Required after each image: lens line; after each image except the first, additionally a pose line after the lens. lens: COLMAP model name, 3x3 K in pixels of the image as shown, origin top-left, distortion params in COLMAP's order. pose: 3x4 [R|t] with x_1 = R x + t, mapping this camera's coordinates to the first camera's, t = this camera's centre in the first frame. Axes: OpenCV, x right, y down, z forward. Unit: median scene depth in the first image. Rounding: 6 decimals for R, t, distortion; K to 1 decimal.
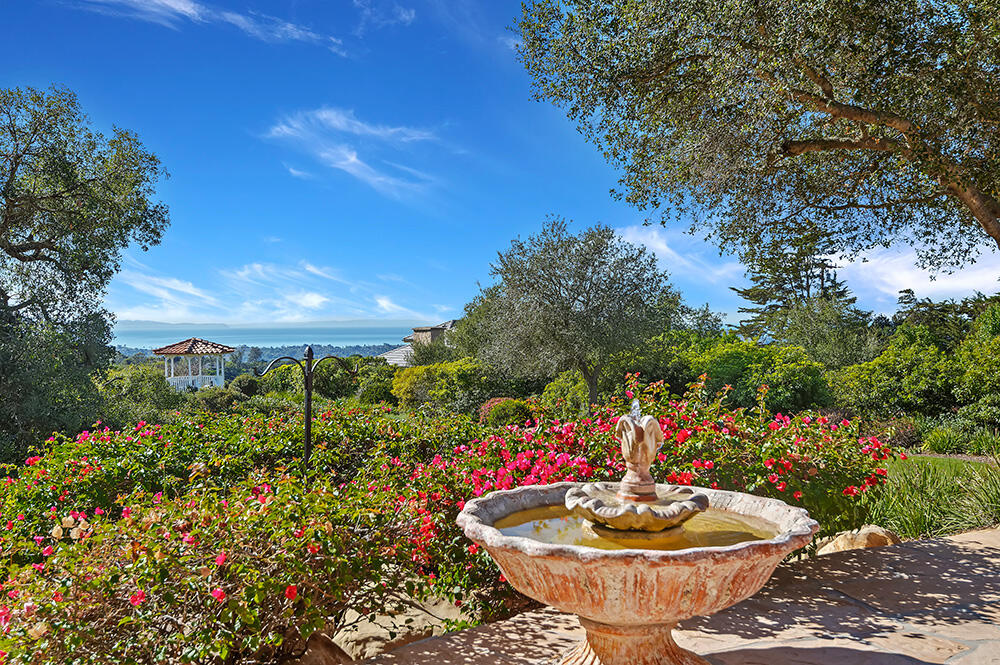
lens RADIAL K [[990.2, 0, 505.9], [0, 990.2, 334.8], [0, 0, 1]] dist [0.007283, 0.000000]
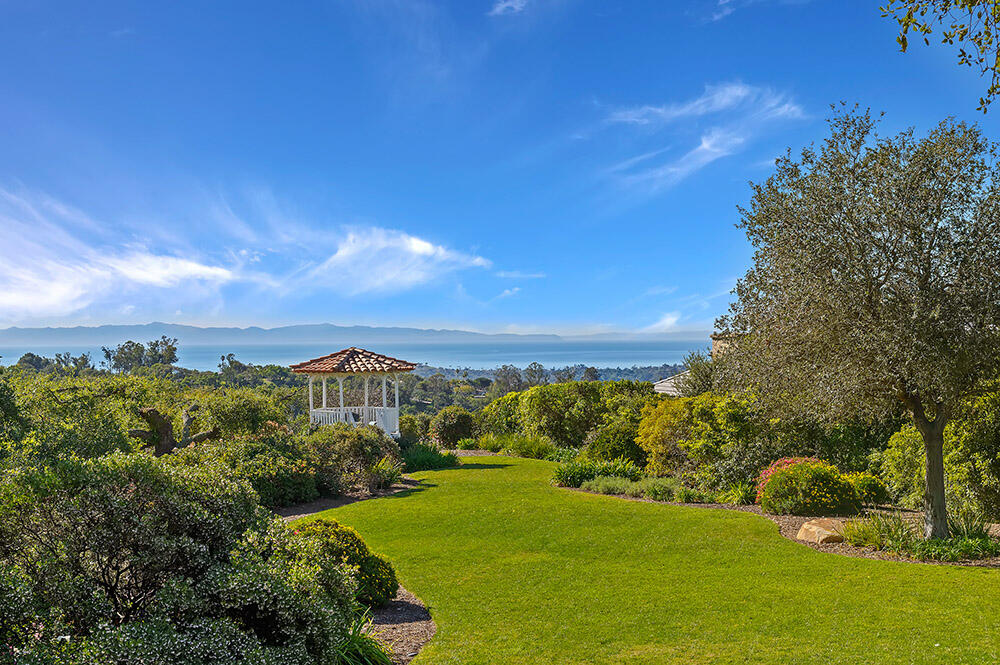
lens RADIAL K [[1422.4, 0, 499.4], [0, 1422.4, 335.2], [0, 0, 1]] dist [-0.057872, 0.000000]
pose [[0.948975, 0.003501, -0.315331, 0.083226], [-0.007196, 0.999918, -0.010553, 0.005097], [0.315269, 0.012283, 0.948923, 0.195424]]
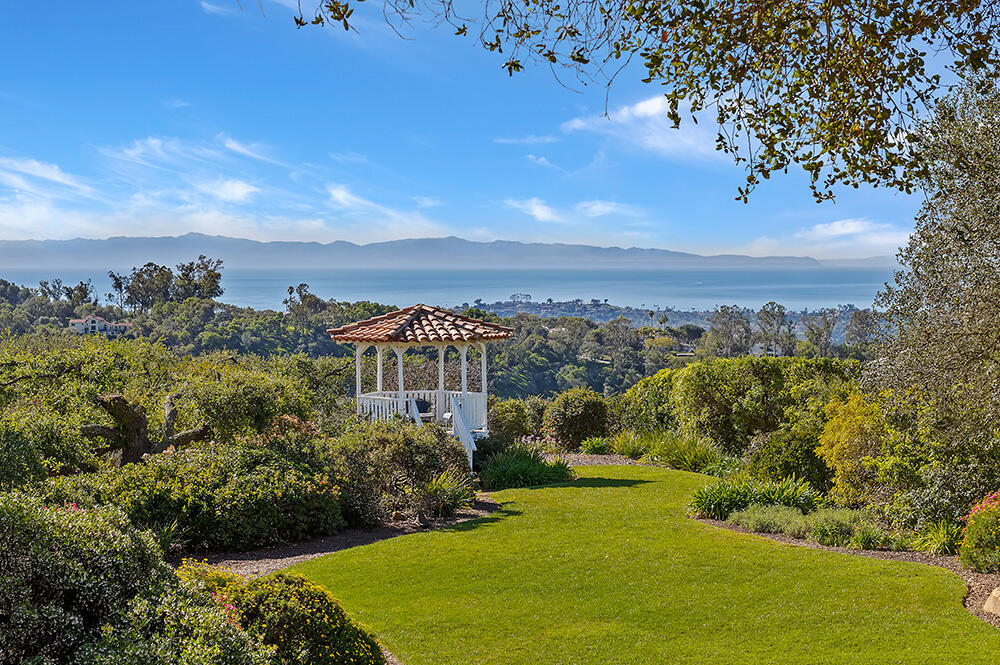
lens RADIAL K [[2217.9, 0, 497.1], [0, 2217.9, 324.6], [0, 0, 1]] dist [-0.048871, 0.000000]
pose [[0.911743, 0.024288, -0.410042, 0.149849], [-0.016745, 0.999618, 0.021977, -0.012846], [0.410419, -0.013171, 0.911802, 0.149728]]
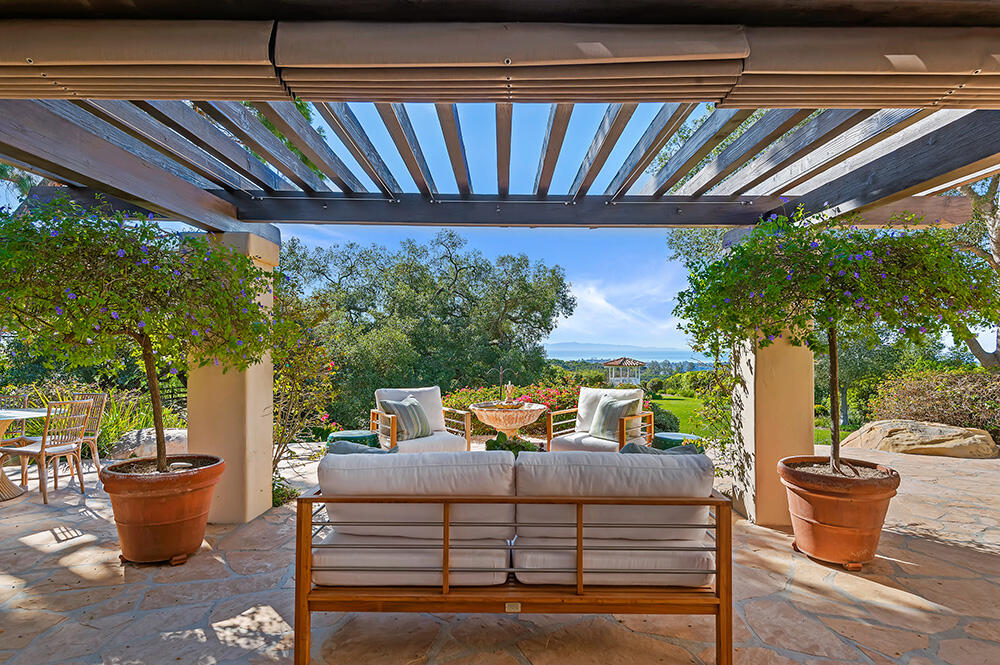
lens RADIAL K [[593.7, 0, 491.8], [0, 593.7, 335.2], [0, 0, 1]] dist [0.007440, 0.000351]
pose [[0.837869, 0.003594, -0.545859, 0.109456], [-0.021077, 0.999446, -0.025772, -0.005199], [0.545464, 0.033099, 0.837480, -0.095201]]
